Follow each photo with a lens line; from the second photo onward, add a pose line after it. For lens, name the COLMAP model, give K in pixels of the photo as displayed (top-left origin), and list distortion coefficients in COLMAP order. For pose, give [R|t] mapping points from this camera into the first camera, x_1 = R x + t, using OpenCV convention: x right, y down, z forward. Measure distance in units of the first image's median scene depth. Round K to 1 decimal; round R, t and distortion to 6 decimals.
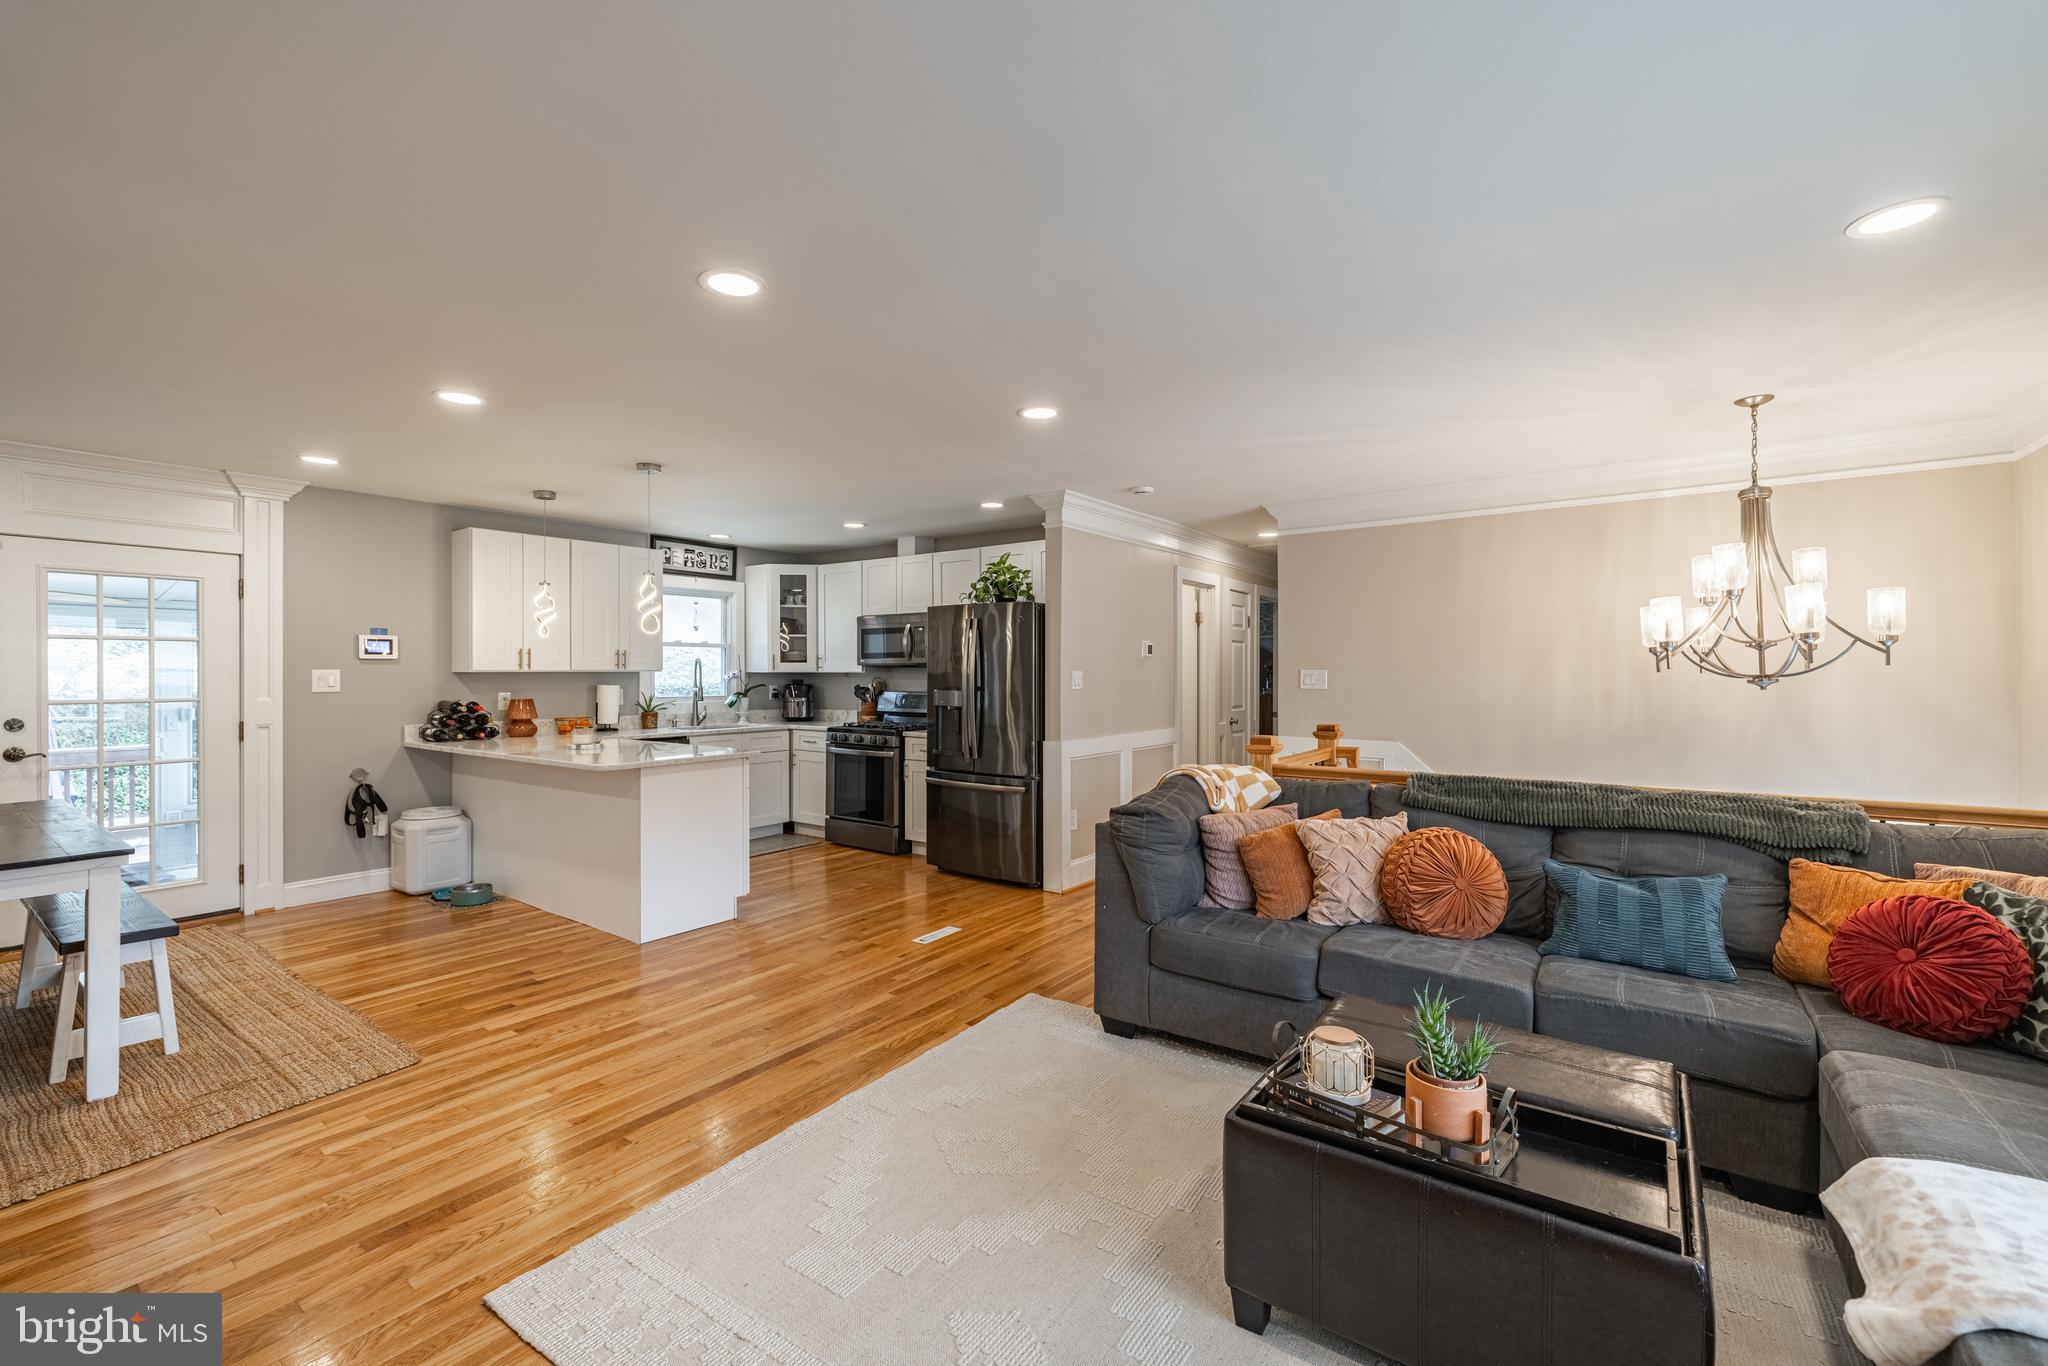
lens RADIAL K [[854.0, 0, 1018.8], [0, 854.0, 673.6], [0, 0, 1]] dist [0.003549, -0.000644]
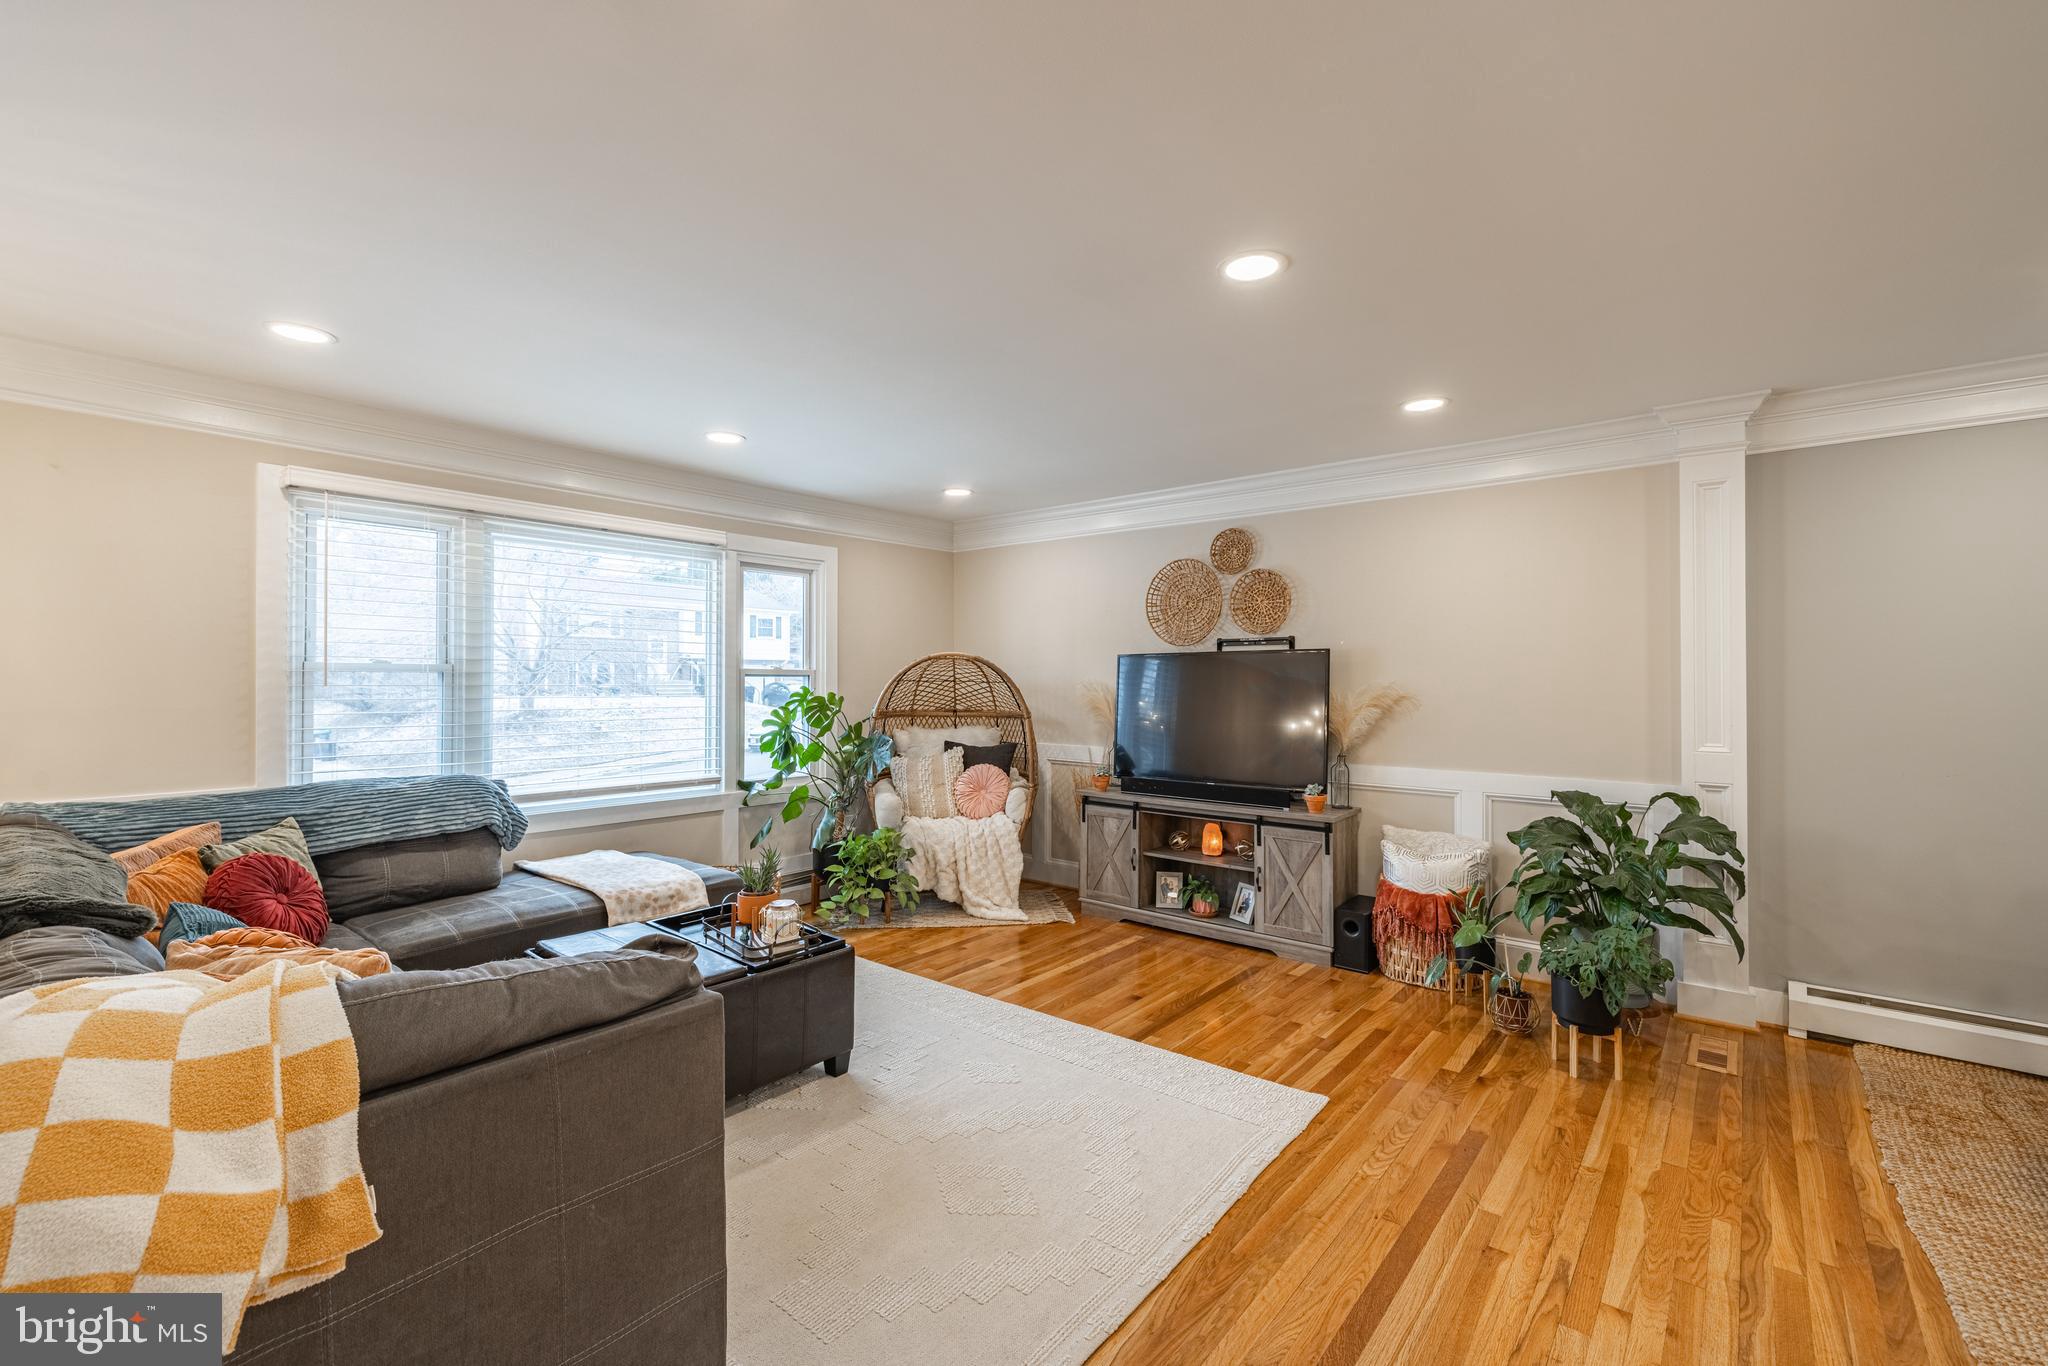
lens RADIAL K [[854.0, 0, 1016.6], [0, 854.0, 681.1], [0, 0, 1]] dist [0.003549, -0.000644]
pose [[-0.997643, -0.006371, 0.068328, -0.060971], [-0.006480, 0.999978, -0.001368, -0.001535], [-0.068318, -0.001808, -0.997662, 0.882434]]
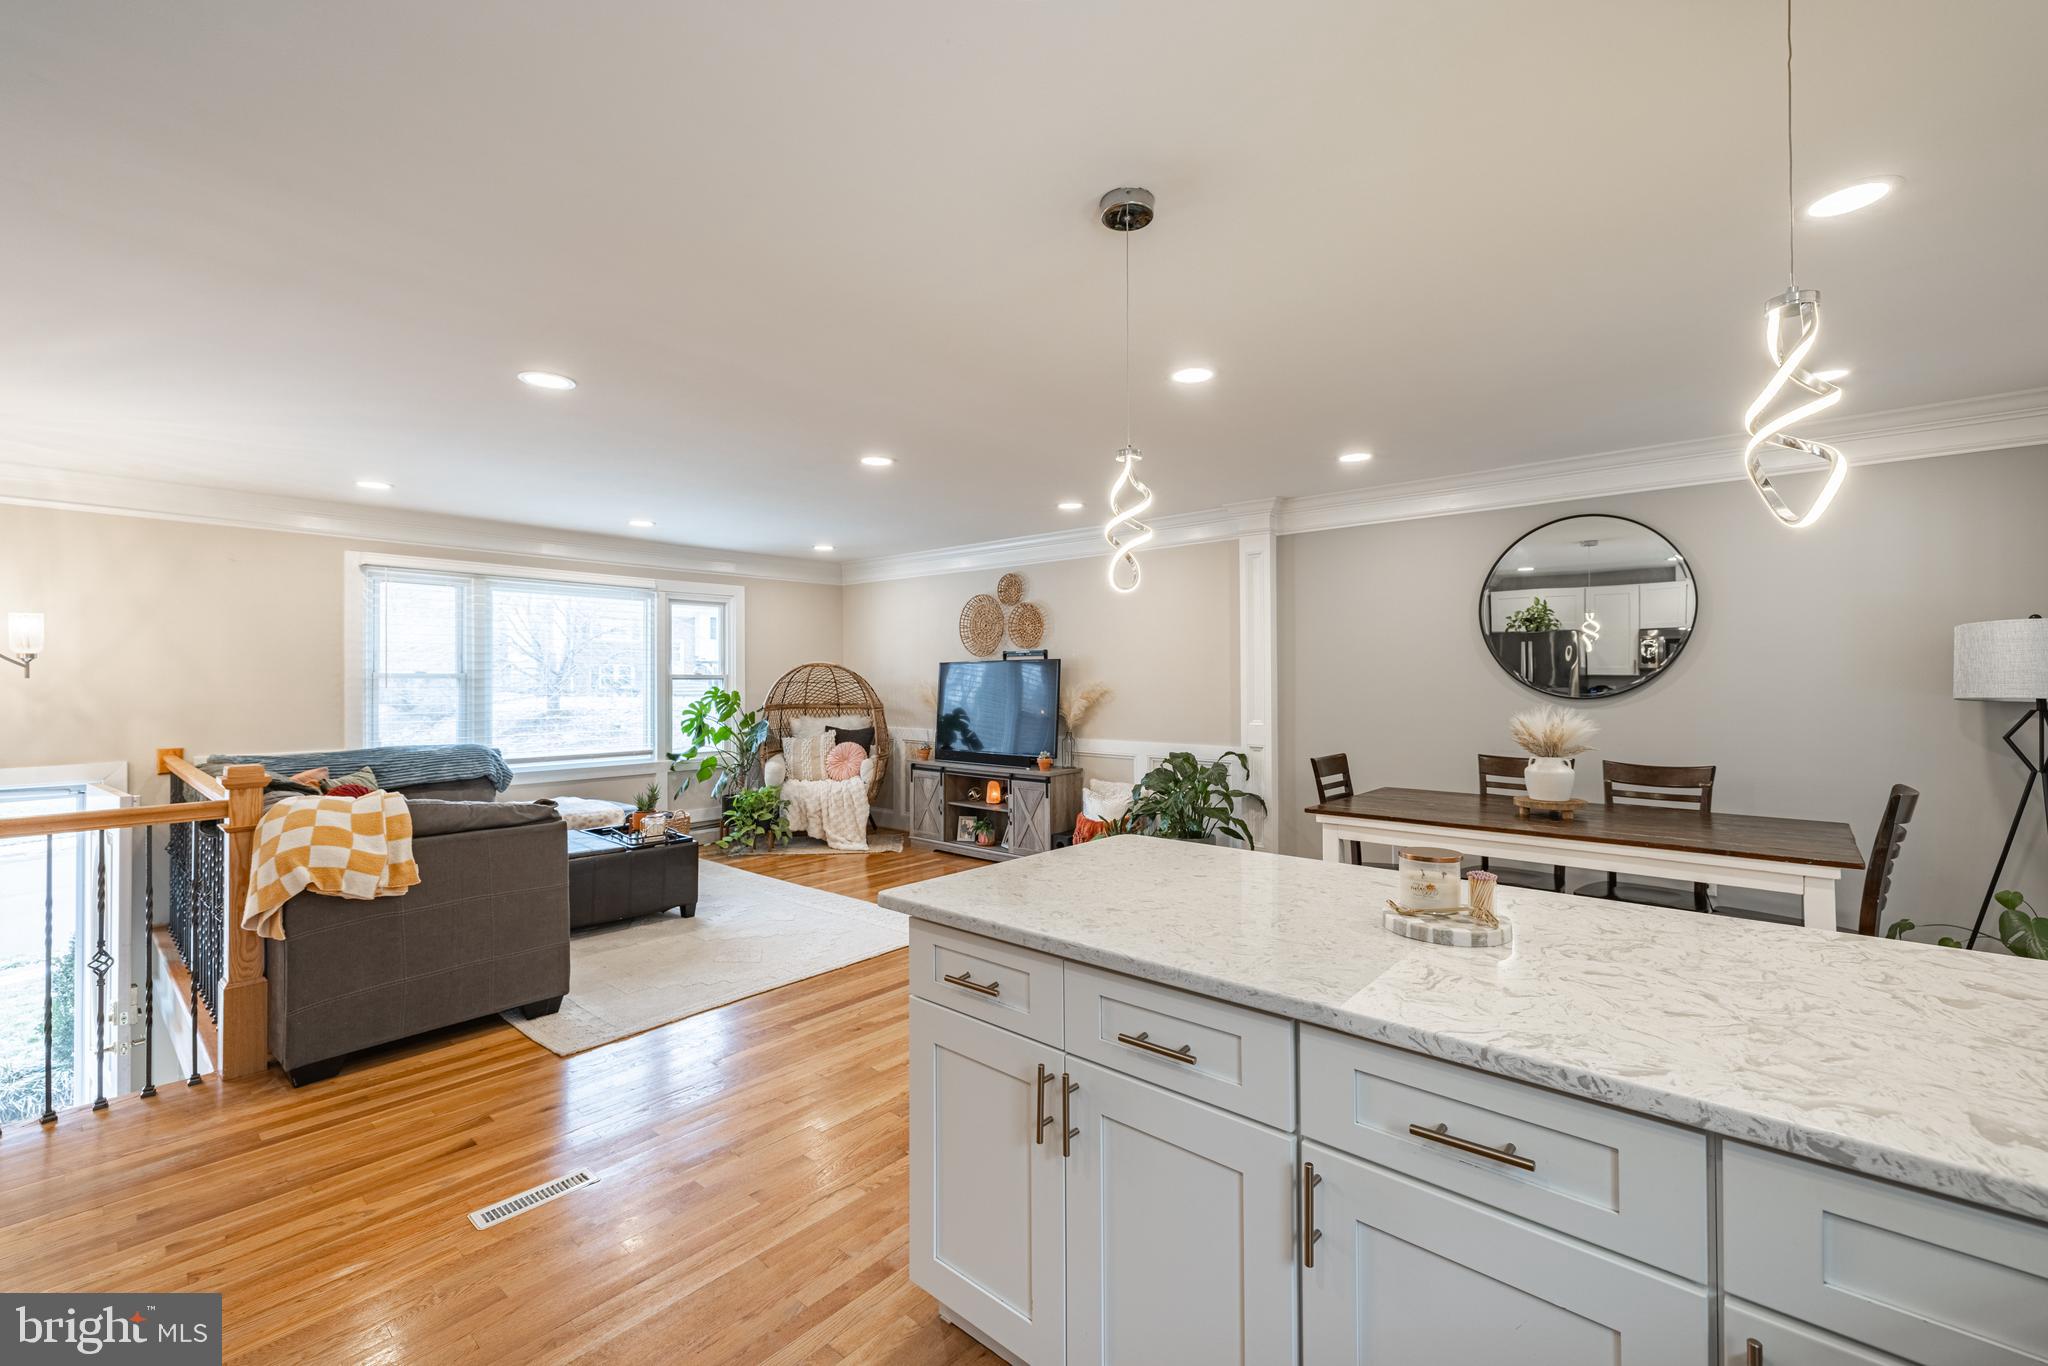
lens RADIAL K [[854.0, 0, 1024.2], [0, 854.0, 680.0], [0, 0, 1]] dist [0.003549, -0.000644]
pose [[-0.995647, -0.001505, 0.093196, -0.359406], [-0.001748, 0.999995, -0.002521, -0.003185], [-0.093192, -0.002673, -0.995645, 1.229816]]
